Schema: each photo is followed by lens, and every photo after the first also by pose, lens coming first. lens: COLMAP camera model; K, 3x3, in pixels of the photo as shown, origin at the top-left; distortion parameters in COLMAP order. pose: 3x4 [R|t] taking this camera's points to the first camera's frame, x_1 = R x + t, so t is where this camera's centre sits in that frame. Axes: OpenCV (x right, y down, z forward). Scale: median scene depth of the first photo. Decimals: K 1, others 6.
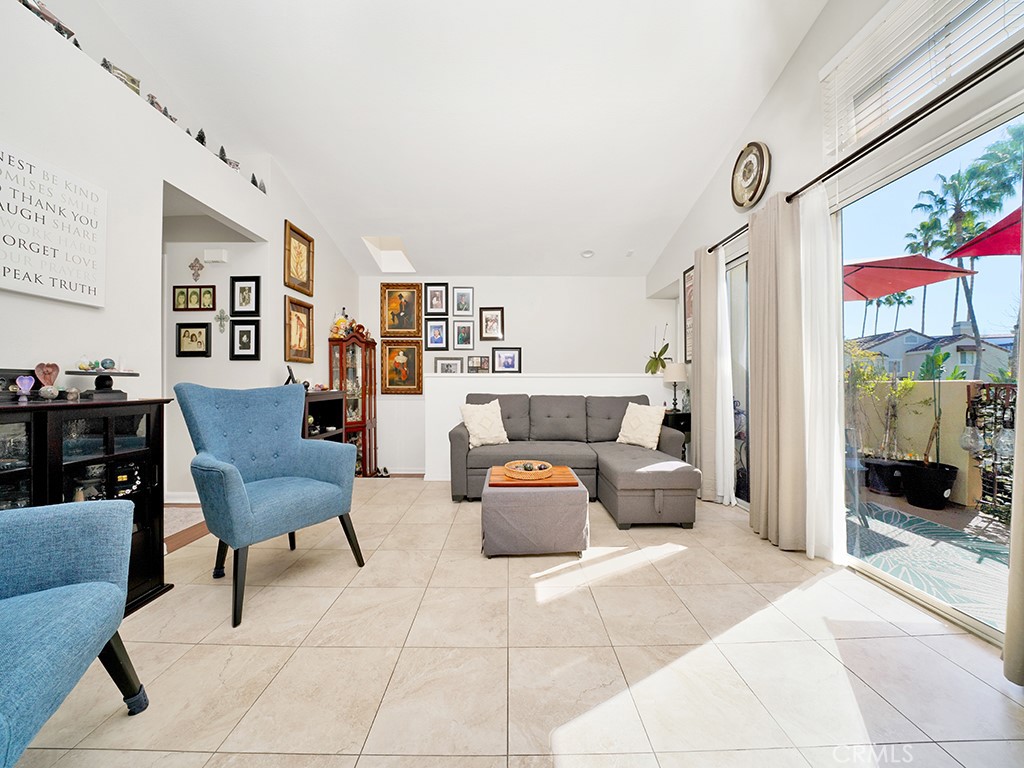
lens RADIAL K [[355.9, 0, 513.5], [0, 355.9, 387.5], [0, 0, 1]] dist [-0.025138, 0.002408]
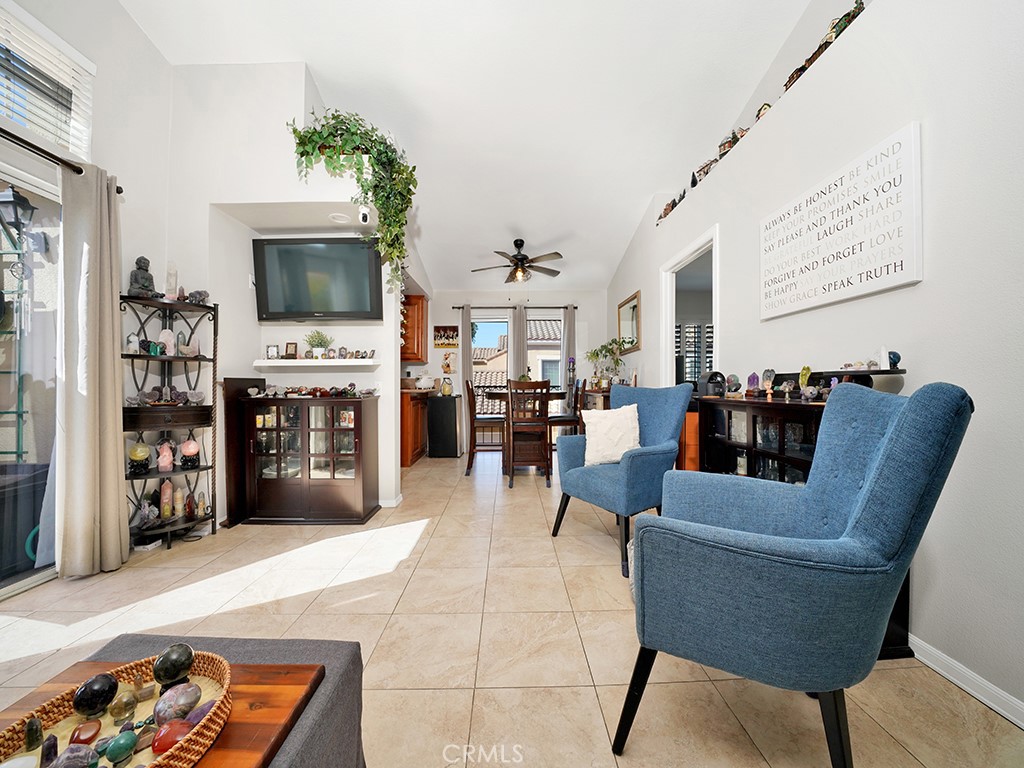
lens RADIAL K [[355.9, 0, 513.5], [0, 355.9, 387.5], [0, 0, 1]] dist [-0.025138, 0.002408]
pose [[-0.999996, 0.002082, -0.002000, -0.170257], [0.002046, 0.999836, 0.017980, -0.010382], [0.002037, 0.017975, -0.999836, 0.885324]]
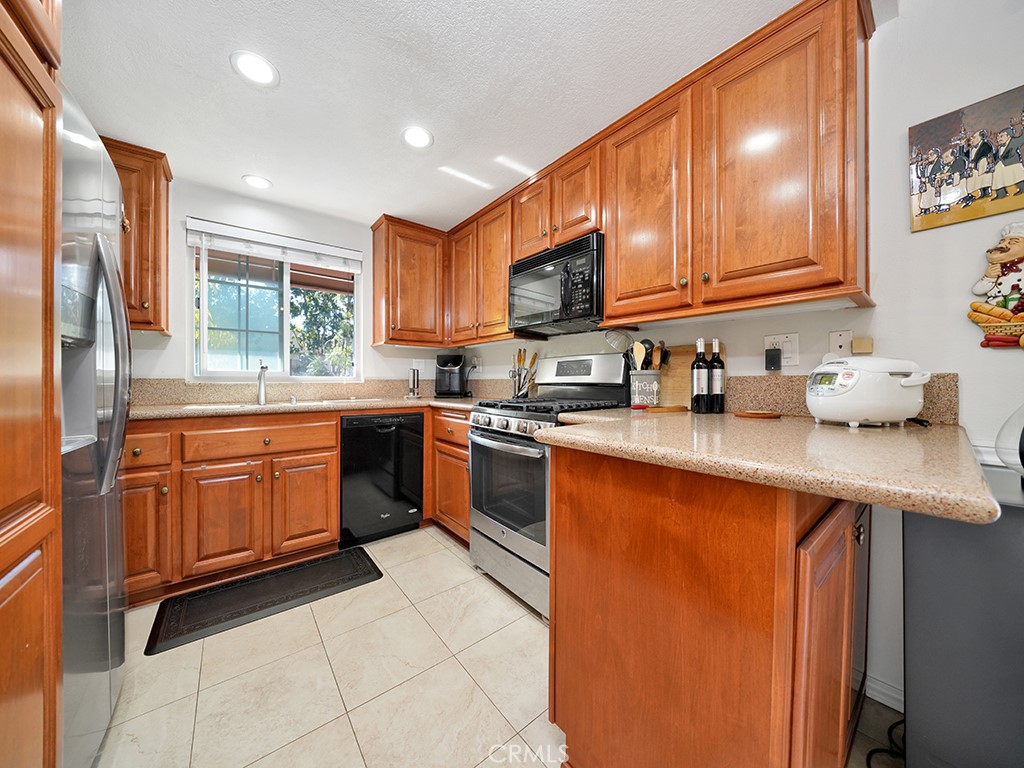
lens RADIAL K [[352.0, 0, 511.2], [0, 352.0, 383.0], [0, 0, 1]] dist [-0.021525, 0.000137]
pose [[-0.610199, -0.004567, 0.792235, 0.165359], [0.007817, 0.999900, 0.011785, -0.021654], [-0.792210, 0.013384, -0.610102, -0.232229]]
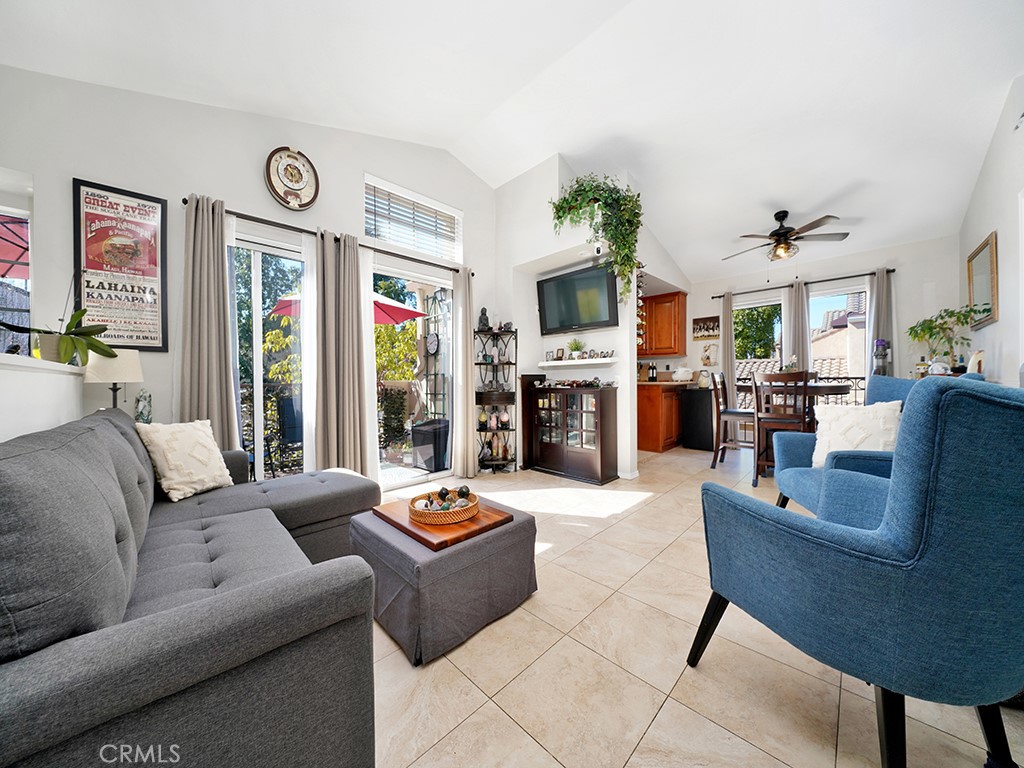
lens RADIAL K [[352.0, 0, 511.2], [0, 352.0, 383.0], [0, 0, 1]] dist [-0.021525, 0.000137]
pose [[-0.694645, -0.000056, 0.719353, -0.390494], [0.018951, 0.999652, 0.018377, -0.013197], [-0.719103, 0.026397, -0.694402, 0.989739]]
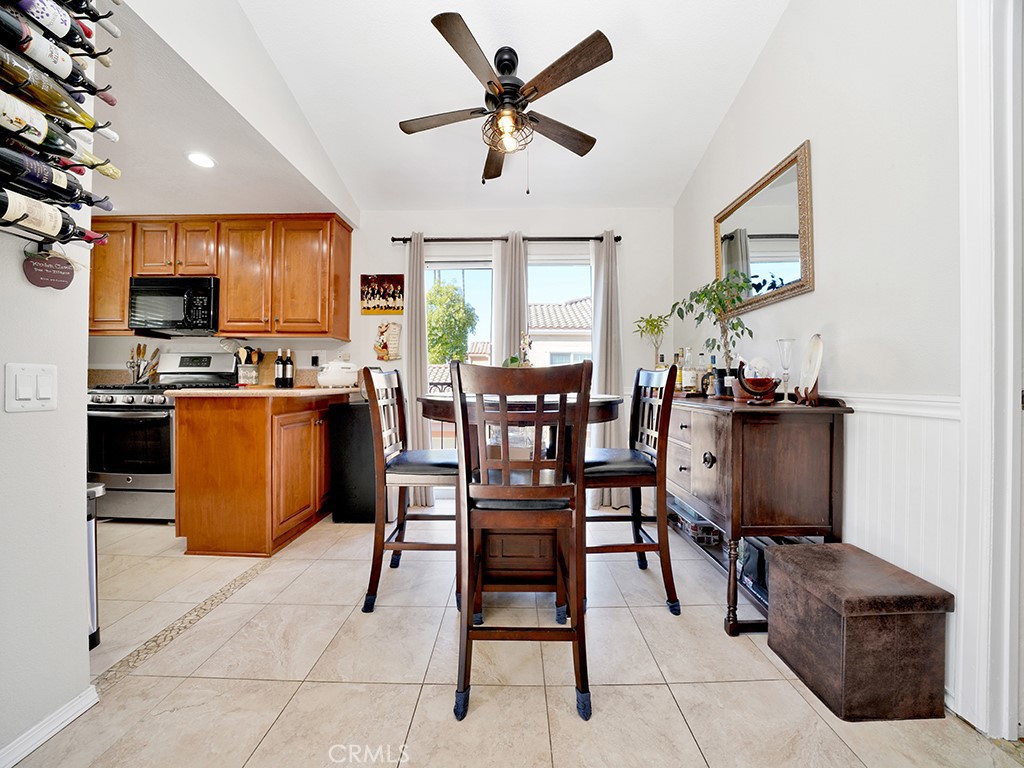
lens RADIAL K [[352.0, 0, 511.2], [0, 352.0, 383.0], [0, 0, 1]] dist [-0.021525, 0.000137]
pose [[-0.999718, -0.002558, 0.023588, -0.215894], [-0.002298, 0.999937, 0.011029, 0.002070], [-0.023614, 0.010971, -0.999661, 0.143689]]
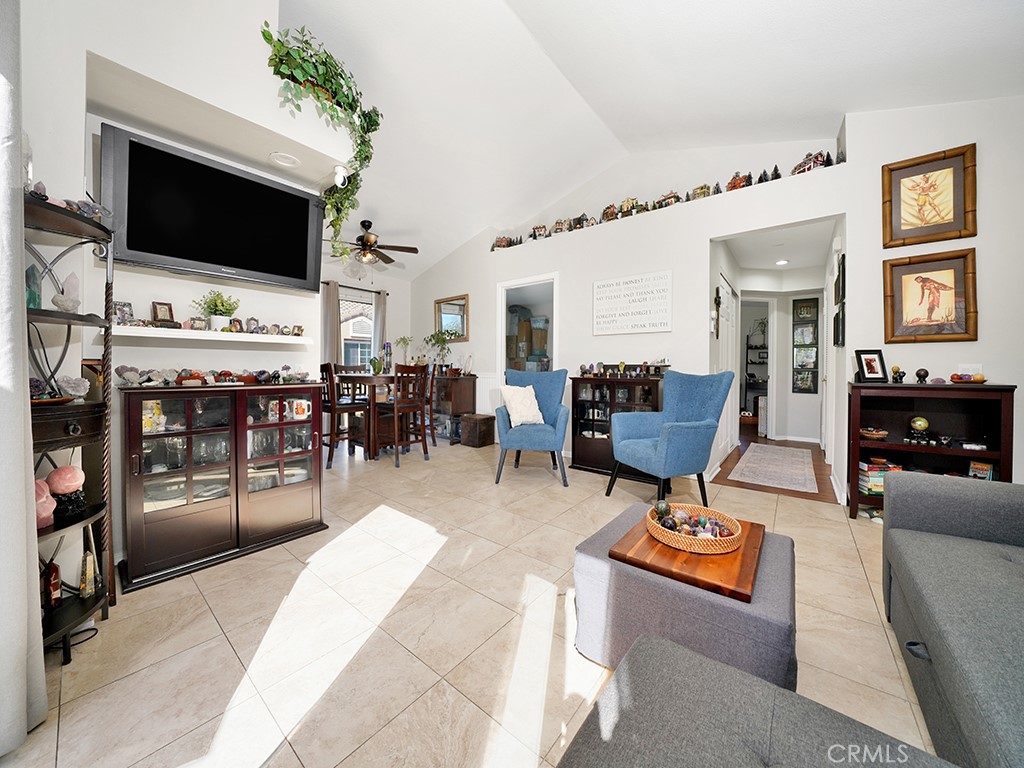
lens RADIAL K [[359.8, 0, 515.4], [0, 359.8, 371.6], [0, 0, 1]] dist [-0.022615, 0.000022]
pose [[-0.633220, 0.001685, -0.773970, 0.467090], [-0.014081, 0.999807, 0.013698, -0.010432], [0.773844, 0.019572, -0.633074, 0.815758]]
